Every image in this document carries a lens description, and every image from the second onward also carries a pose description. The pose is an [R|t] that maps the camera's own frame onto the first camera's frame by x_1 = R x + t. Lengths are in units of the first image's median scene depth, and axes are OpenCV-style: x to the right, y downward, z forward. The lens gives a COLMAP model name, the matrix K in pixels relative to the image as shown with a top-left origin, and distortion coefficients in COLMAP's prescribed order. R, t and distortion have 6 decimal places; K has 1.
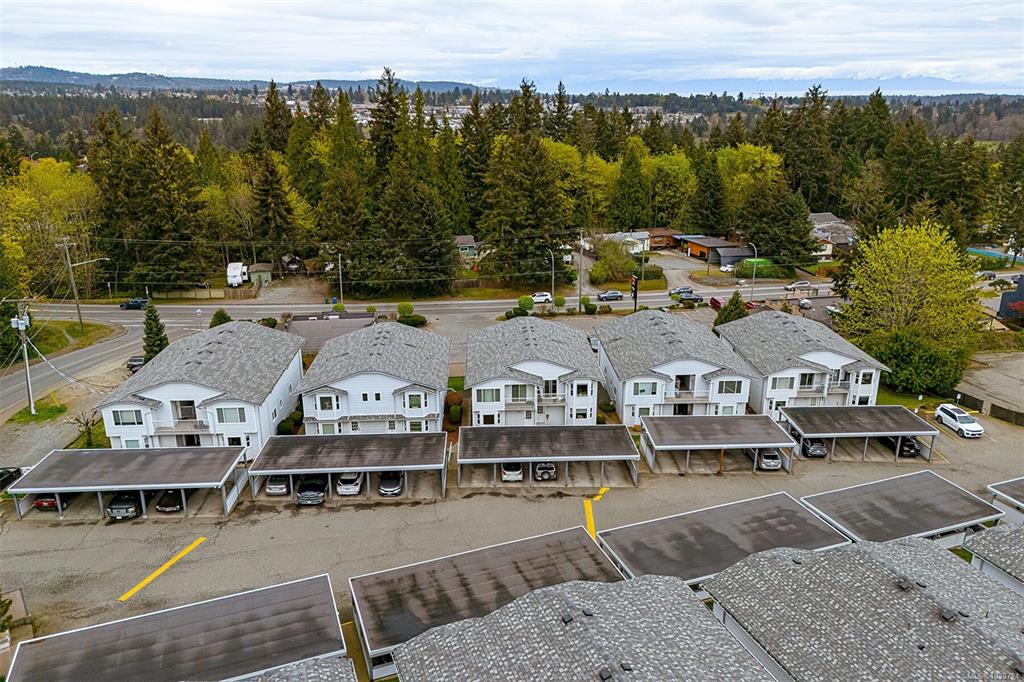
lens RADIAL K [[754.1, 0, 510.7], [0, 754.1, 345.4], [0, 0, 1]] dist [0.040699, -0.026169]
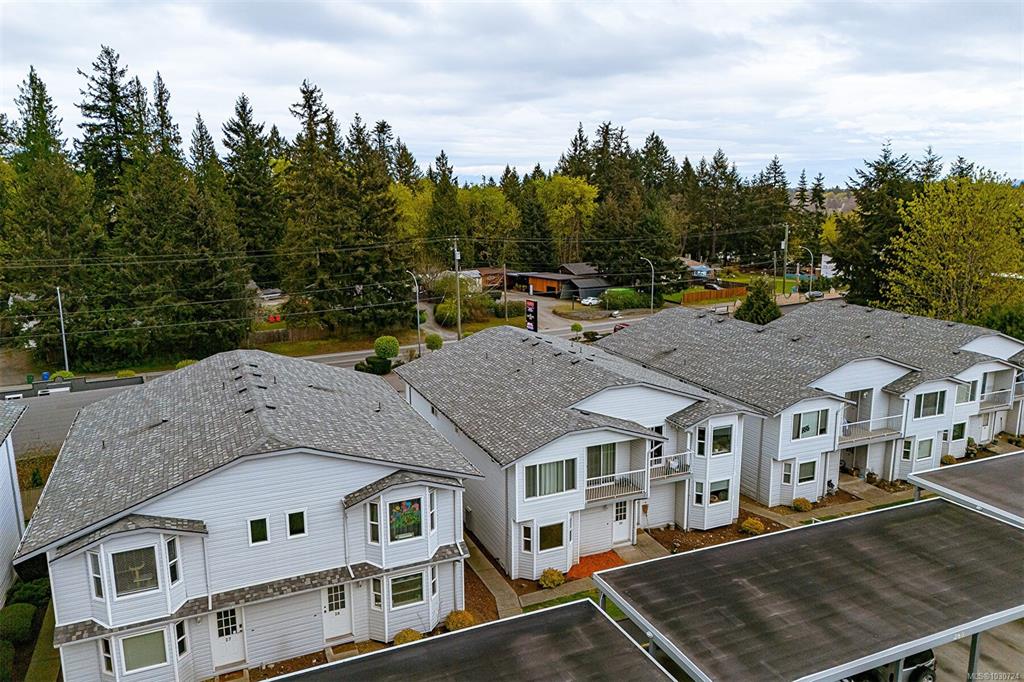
lens RADIAL K [[754.1, 0, 511.8], [0, 754.1, 343.6], [0, 0, 1]] dist [0.040699, -0.026169]
pose [[0.933247, -0.076780, 0.350935, -0.123117], [0.117960, 0.988222, -0.097485, 0.019874], [-0.339317, 0.132374, 0.931311, 0.388900]]
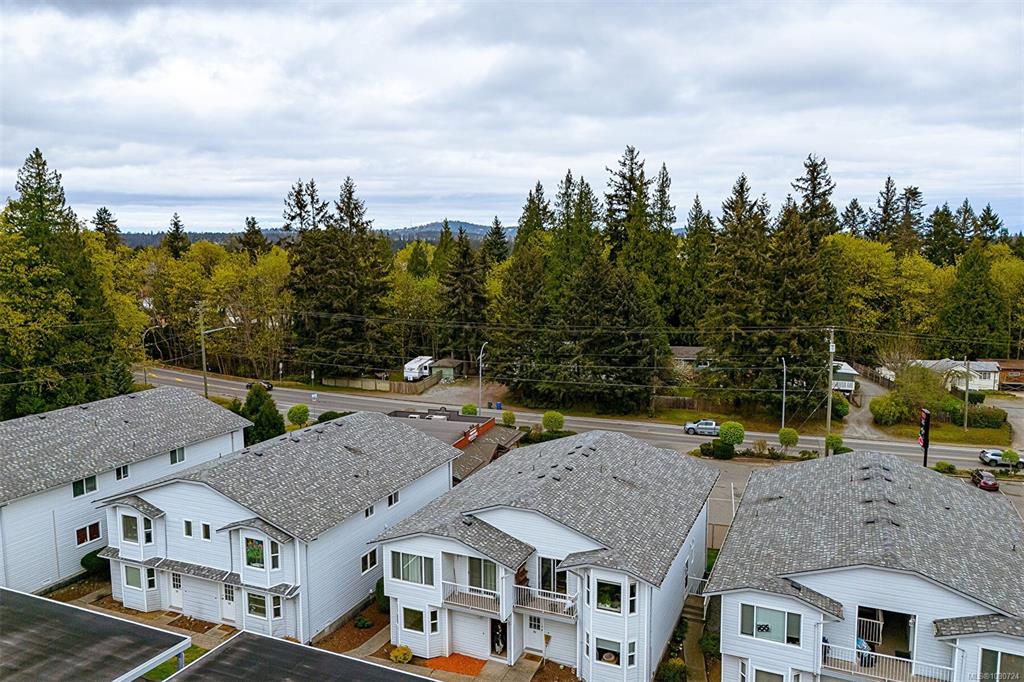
lens RADIAL K [[754.1, 0, 515.6], [0, 754.1, 335.2], [0, 0, 1]] dist [0.040699, -0.026169]
pose [[0.898643, 0.055929, -0.435100, 0.149536], [-0.140173, 0.976451, -0.163994, -0.005811], [0.415682, 0.208361, 0.885321, 0.362307]]
